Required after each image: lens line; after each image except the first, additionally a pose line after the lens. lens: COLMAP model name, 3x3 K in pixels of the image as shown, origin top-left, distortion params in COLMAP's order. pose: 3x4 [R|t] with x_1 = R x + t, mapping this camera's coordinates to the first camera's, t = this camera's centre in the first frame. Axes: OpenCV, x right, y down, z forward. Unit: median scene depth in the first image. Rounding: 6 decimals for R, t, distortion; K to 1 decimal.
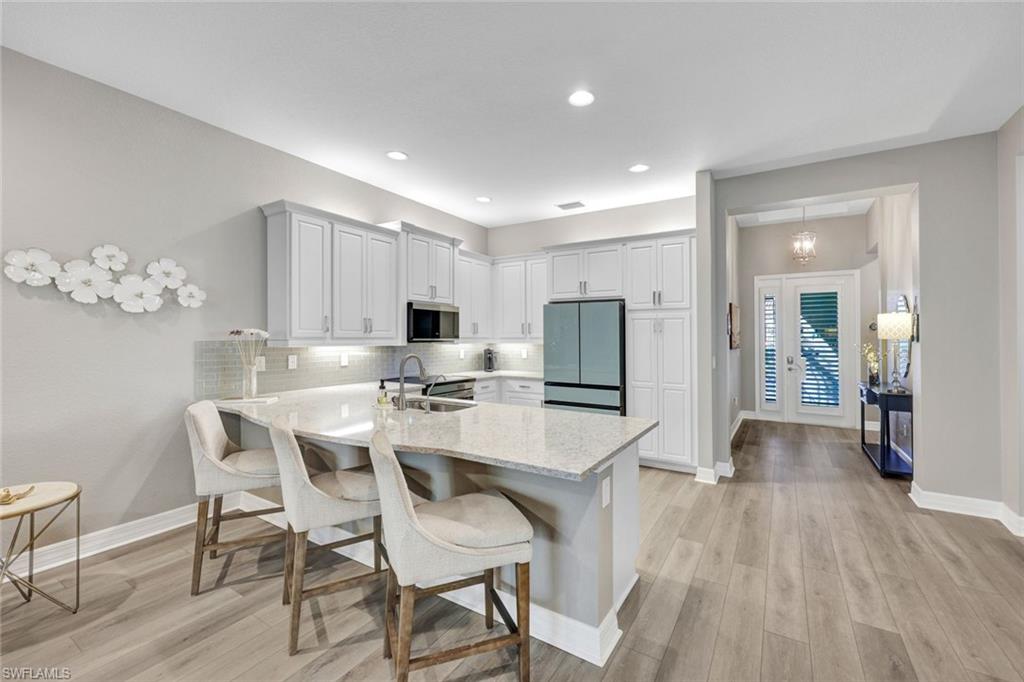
lens RADIAL K [[424.5, 0, 516.9], [0, 424.5, 333.0], [0, 0, 1]] dist [0.001473, -0.000076]
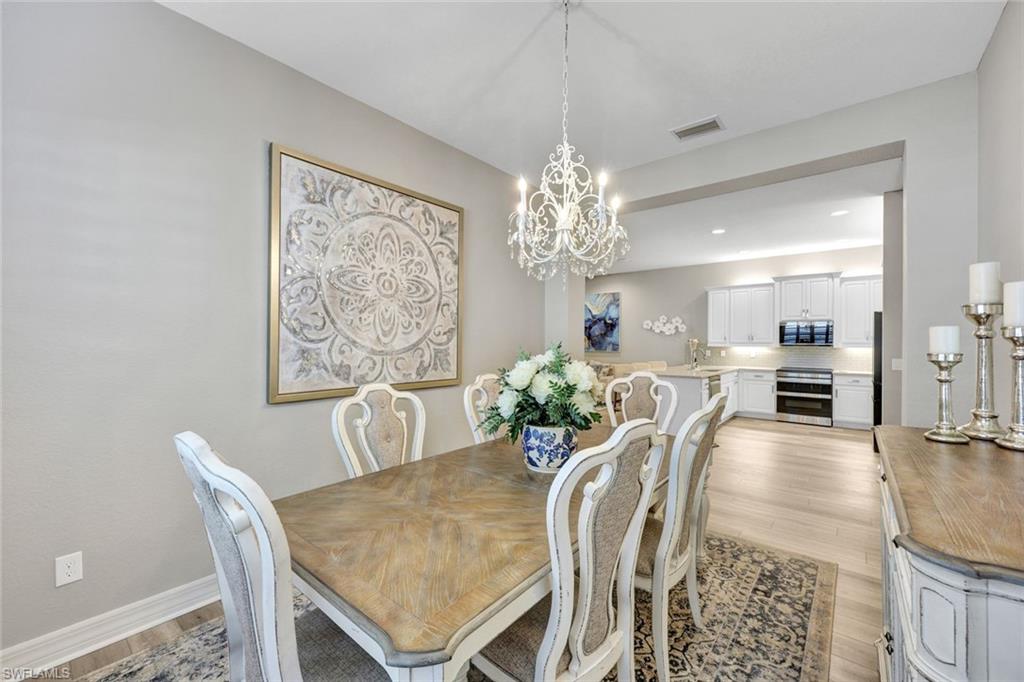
lens RADIAL K [[410.3, 0, 513.1], [0, 410.3, 344.7], [0, 0, 1]] dist [-0.000983, 0.000018]
pose [[-0.136043, 0.003479, -0.990697, 1.738445], [0.003976, 0.999988, 0.002966, 0.011329], [0.990695, -0.003535, -0.136055, 0.178255]]
